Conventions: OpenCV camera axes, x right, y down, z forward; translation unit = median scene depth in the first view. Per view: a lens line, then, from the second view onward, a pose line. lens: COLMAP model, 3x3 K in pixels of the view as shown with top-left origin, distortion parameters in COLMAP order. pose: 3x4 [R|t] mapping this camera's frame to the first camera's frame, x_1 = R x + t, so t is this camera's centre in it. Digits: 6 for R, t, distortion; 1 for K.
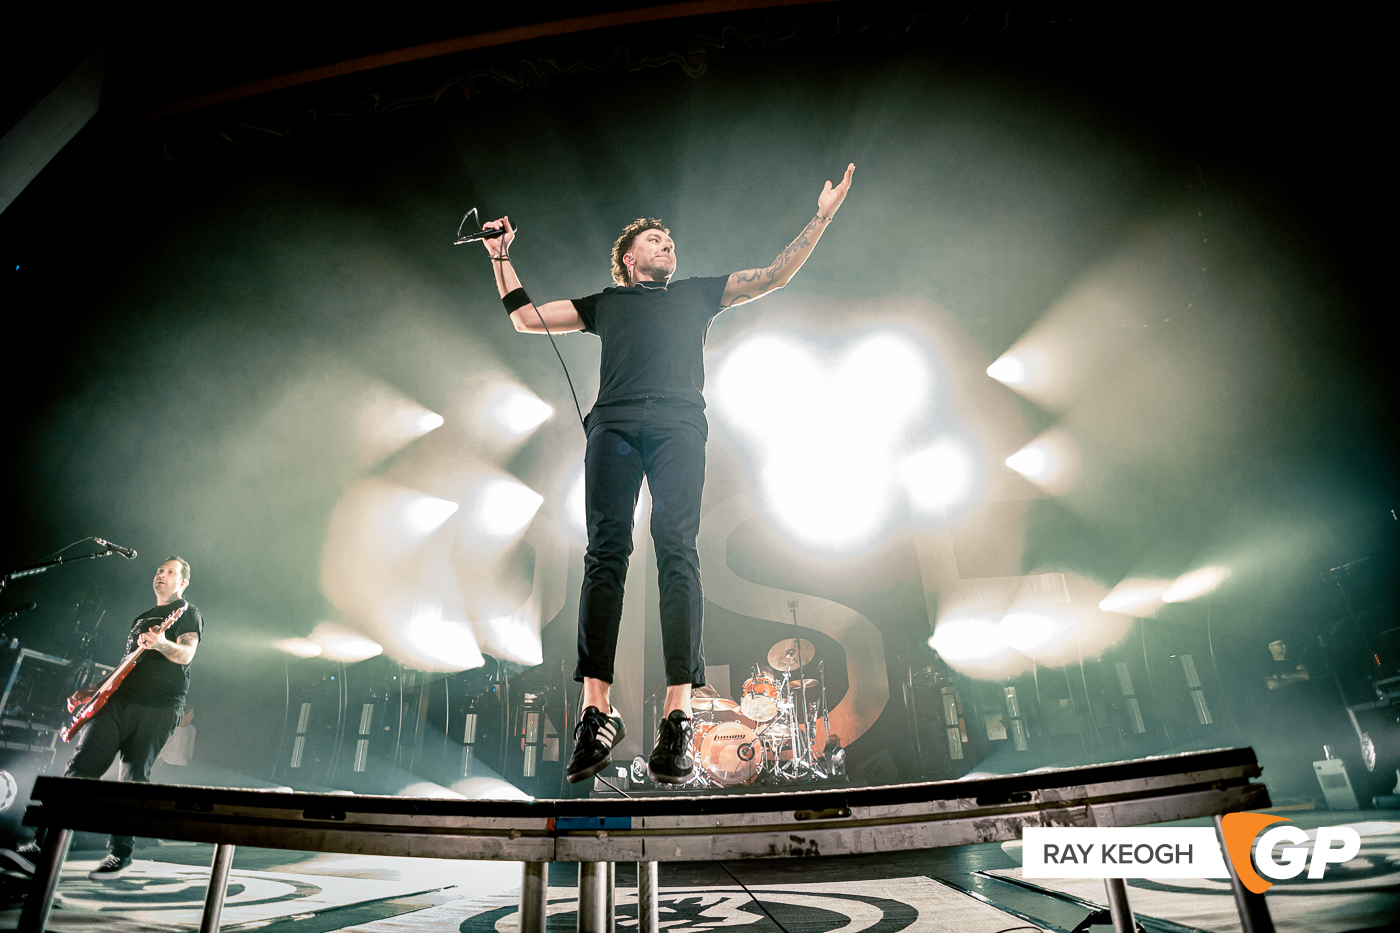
lens RADIAL K [[639.4, 0, 705.5], [0, 639.4, 463.9], [0, 0, 1]] dist [-0.135475, 0.027001]
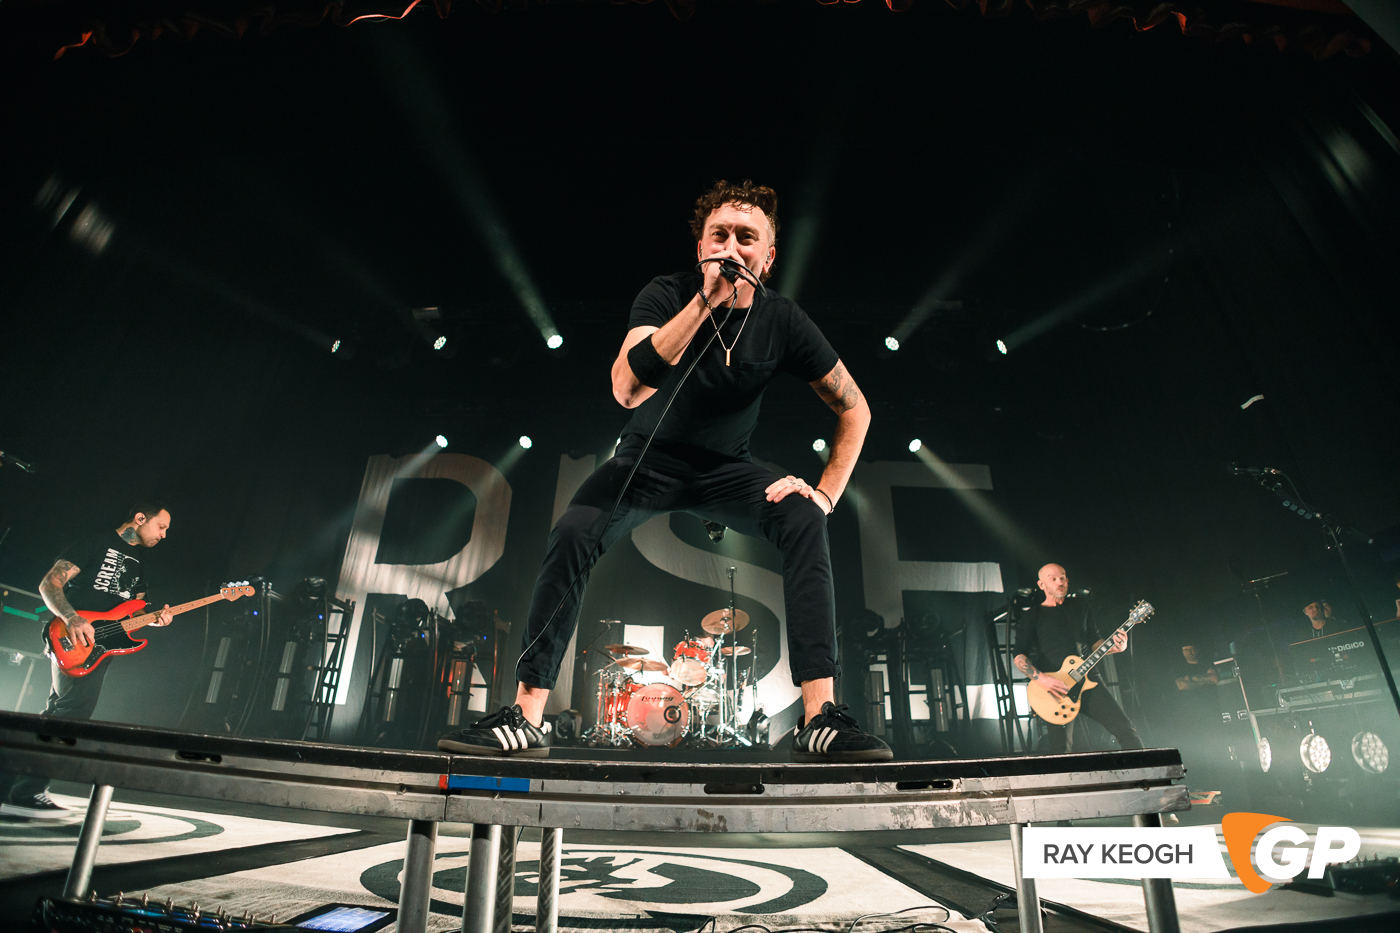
lens RADIAL K [[639.4, 0, 705.5], [0, 639.4, 463.9], [0, 0, 1]] dist [-0.135475, 0.027001]
pose [[0.993391, 0.084838, 0.077310, 0.011615], [-0.088949, 0.994710, 0.051387, 0.010901], [-0.072541, -0.057924, 0.995682, 0.030798]]
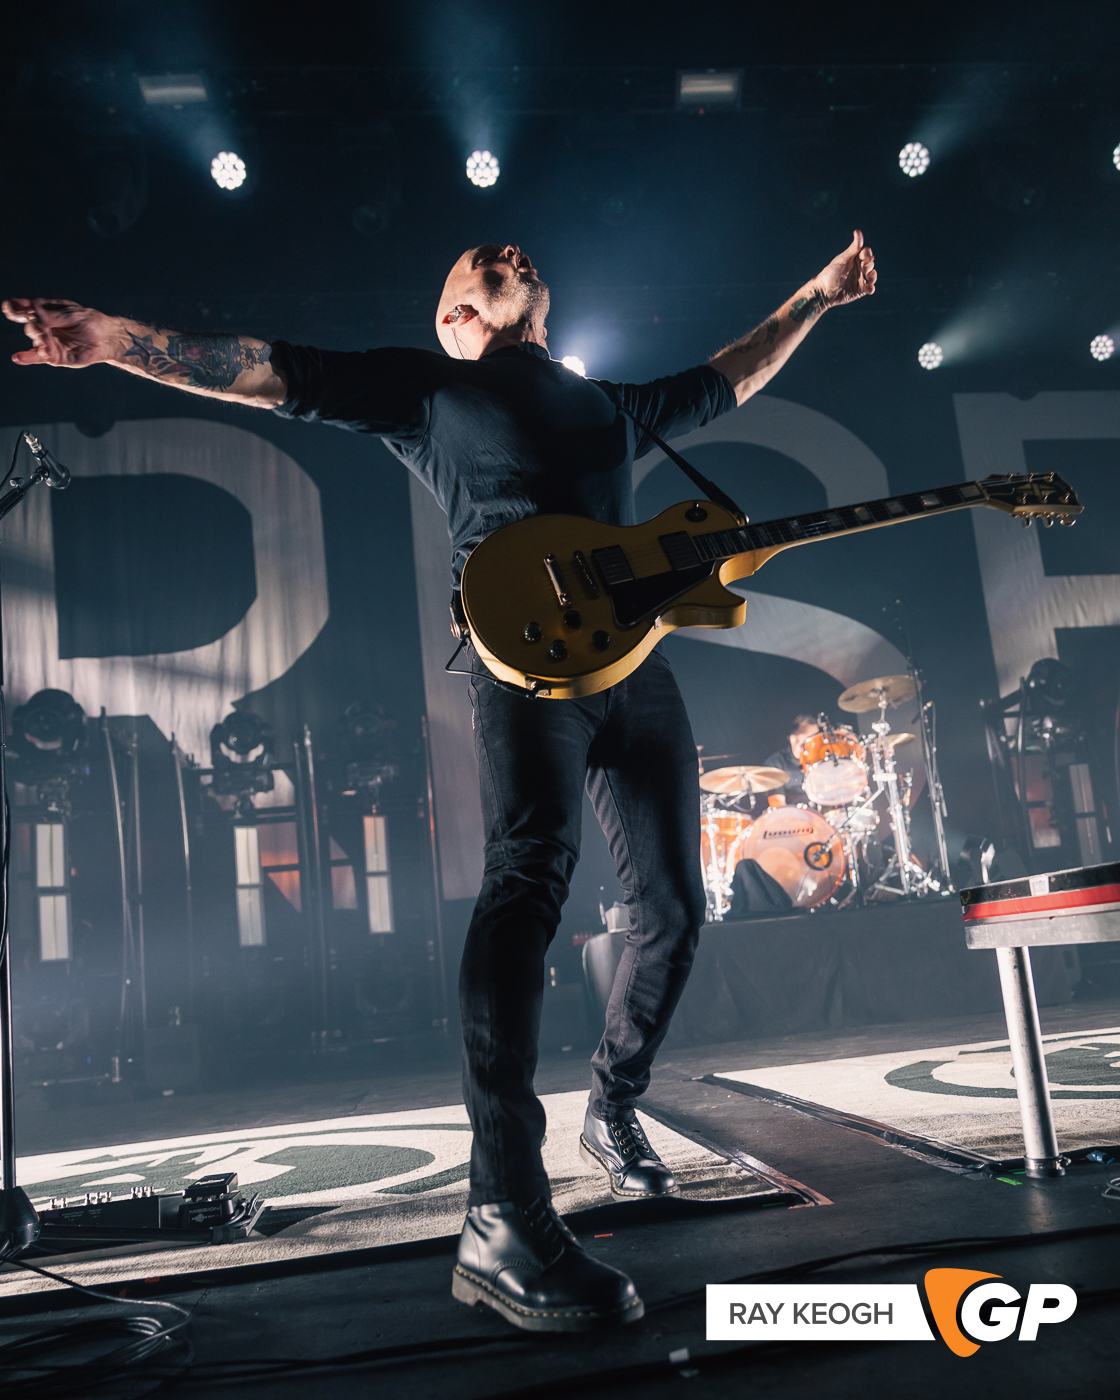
lens RADIAL K [[1214.5, 0, 615.5], [0, 1214.5, 784.9], [0, 0, 1]] dist [0.008582, 0.001687]
pose [[0.970482, -0.033627, 0.238819, -0.863743], [-0.047858, 0.943688, 0.327357, 0.066373], [-0.236379, -0.329123, 0.914223, 0.022962]]
